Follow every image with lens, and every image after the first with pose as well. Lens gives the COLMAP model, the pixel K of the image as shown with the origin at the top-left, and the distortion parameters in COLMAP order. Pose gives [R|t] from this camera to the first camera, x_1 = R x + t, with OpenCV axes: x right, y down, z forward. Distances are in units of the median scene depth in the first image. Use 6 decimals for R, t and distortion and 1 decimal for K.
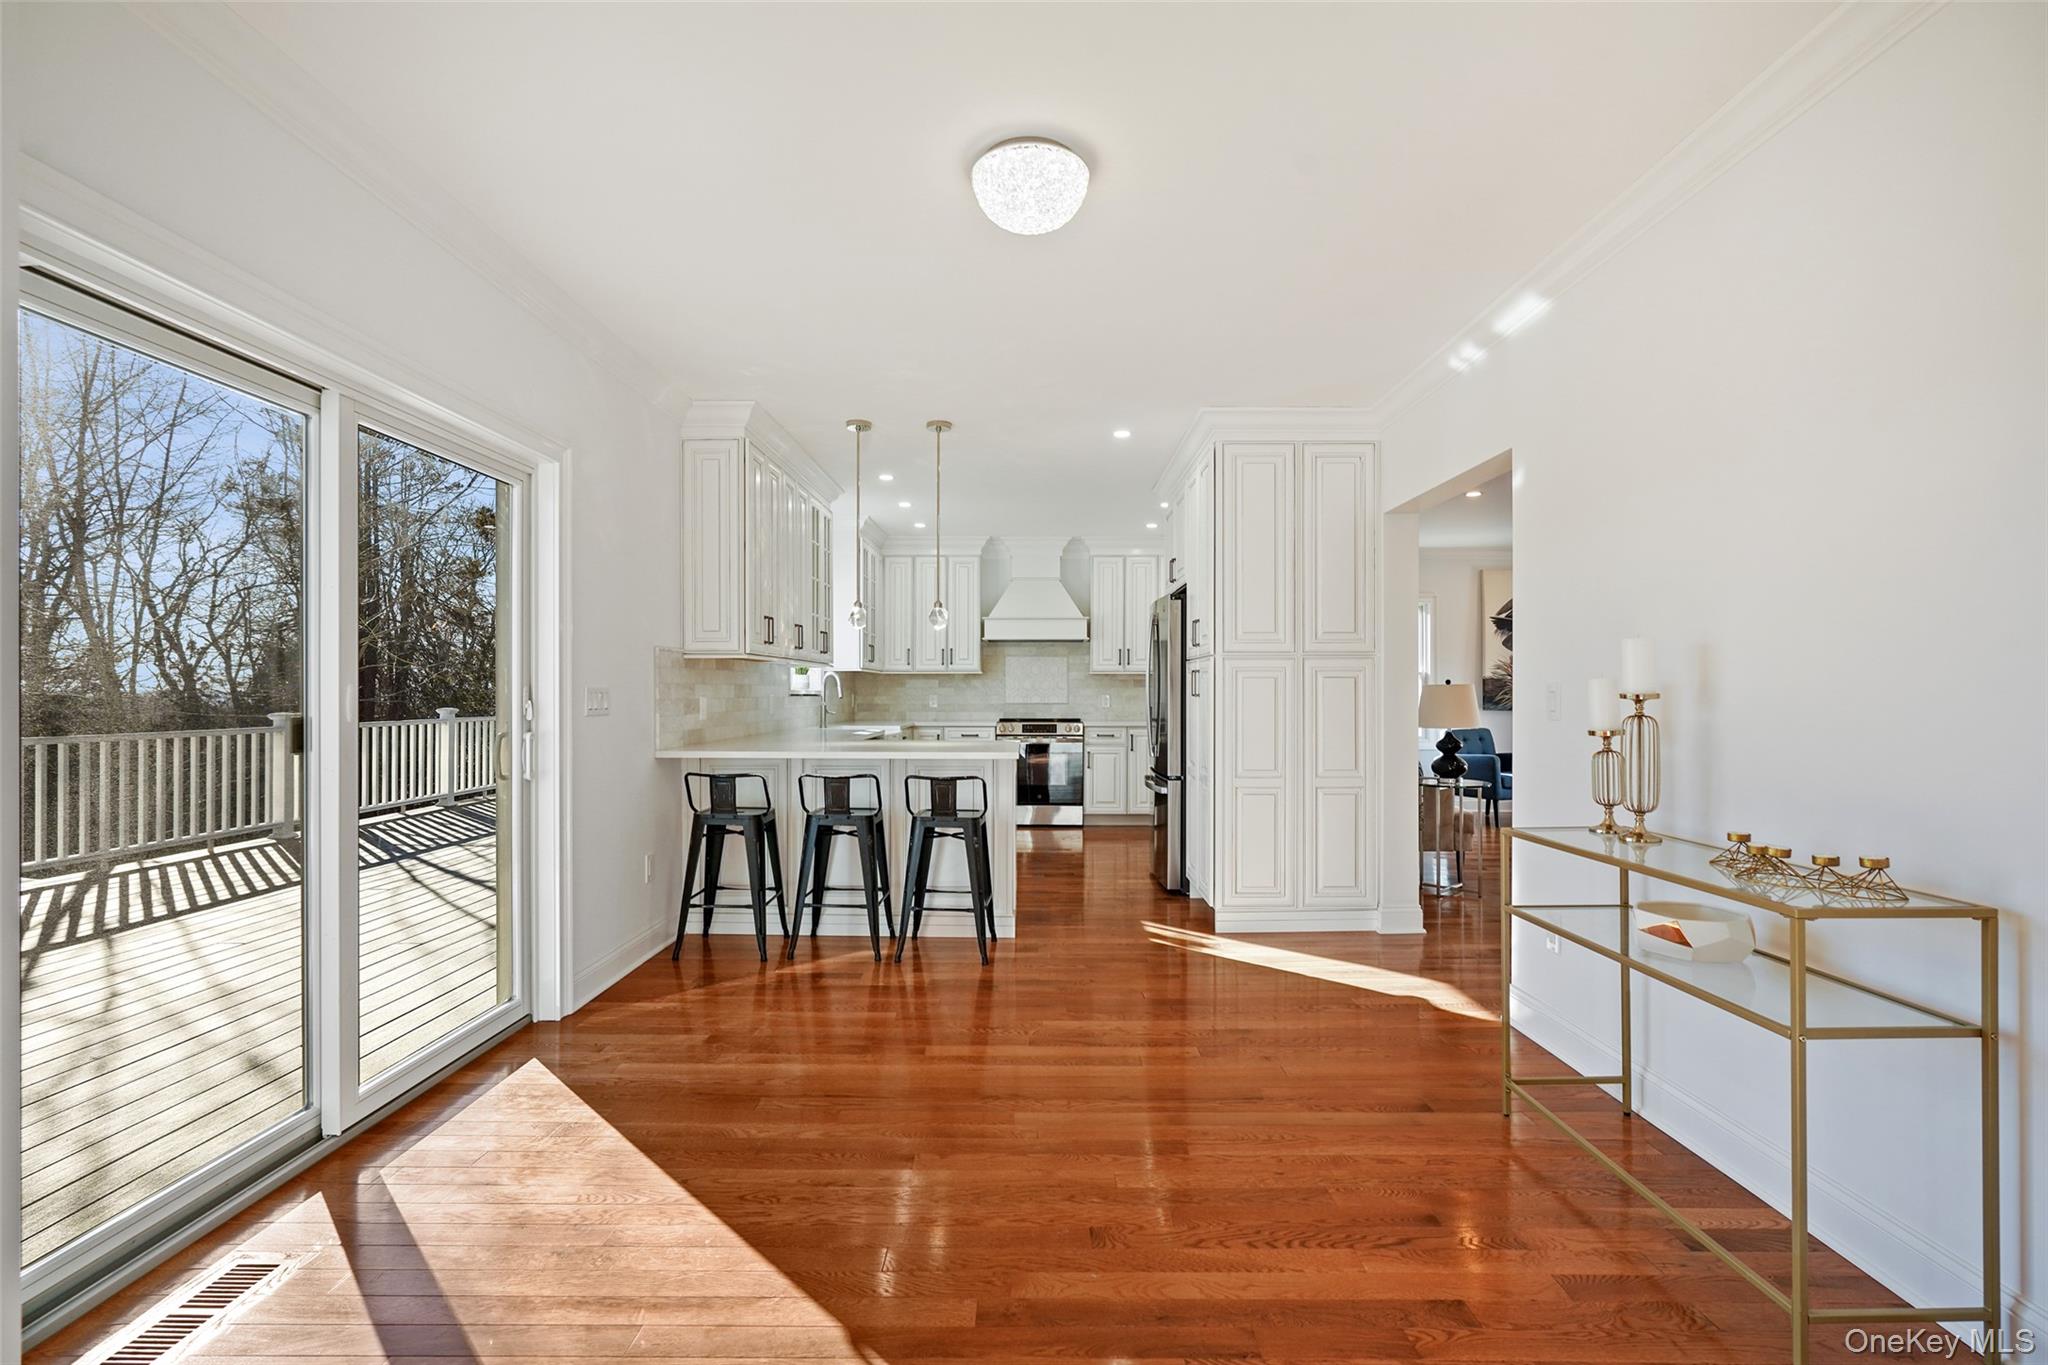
lens RADIAL K [[939.8, 0, 1026.3], [0, 939.8, 680.1], [0, 0, 1]] dist [-0.003689, -0.000301]
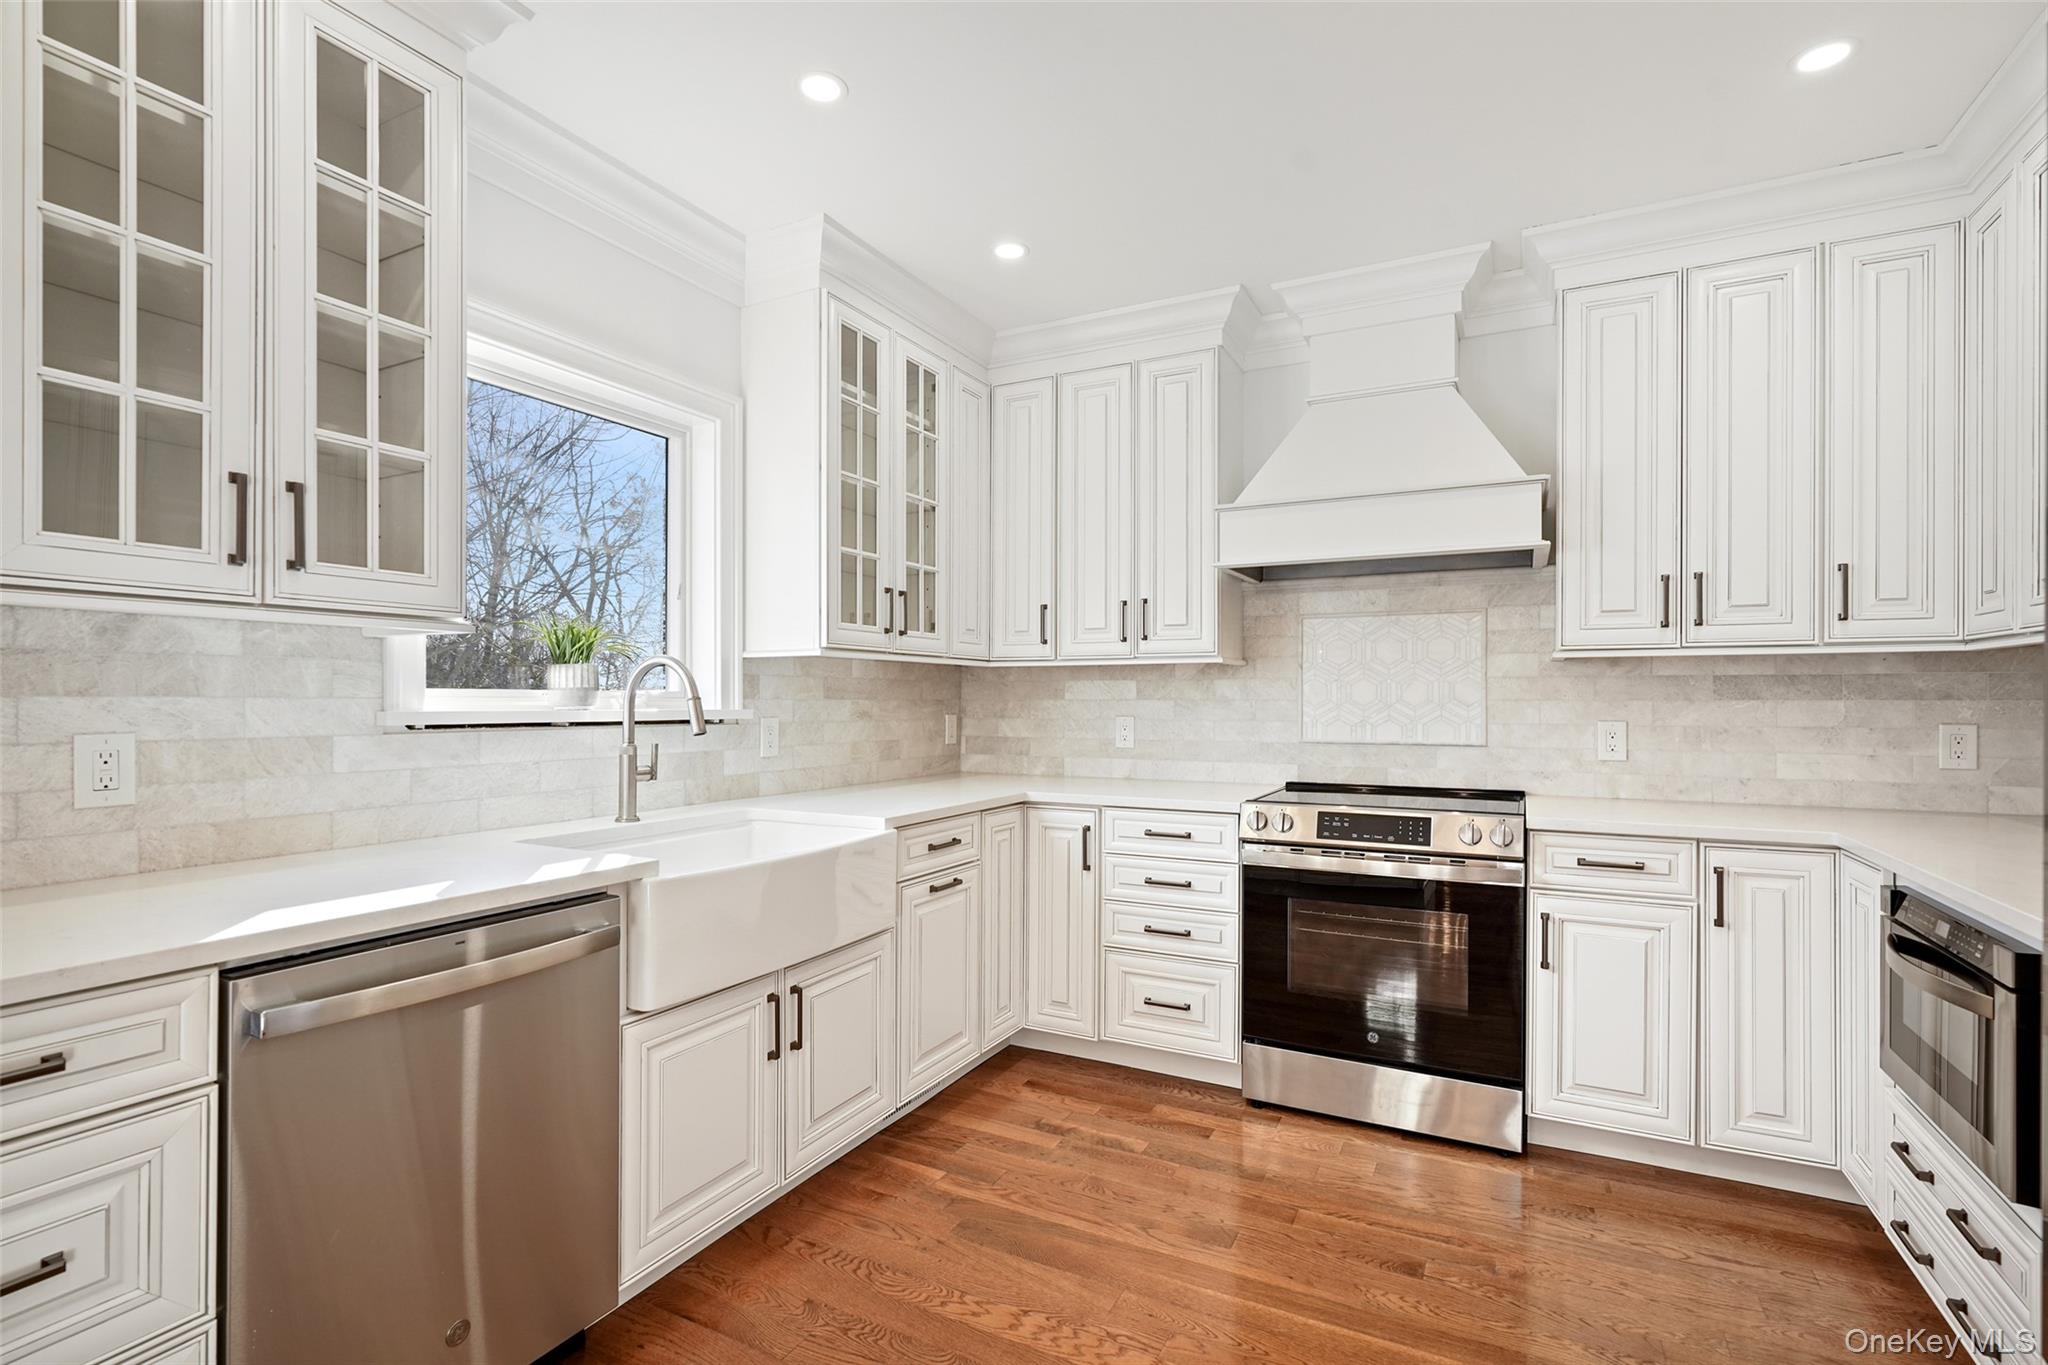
lens RADIAL K [[950.2, 0, 1015.8], [0, 950.2, 701.5], [0, 0, 1]] dist [-0.015442, -0.000251]
pose [[0.886565, 0.000283, -0.462603, 0.053561], [0.001232, 0.999995, 0.002973, 0.007327], [0.462602, -0.003206, 0.886560, 0.624941]]
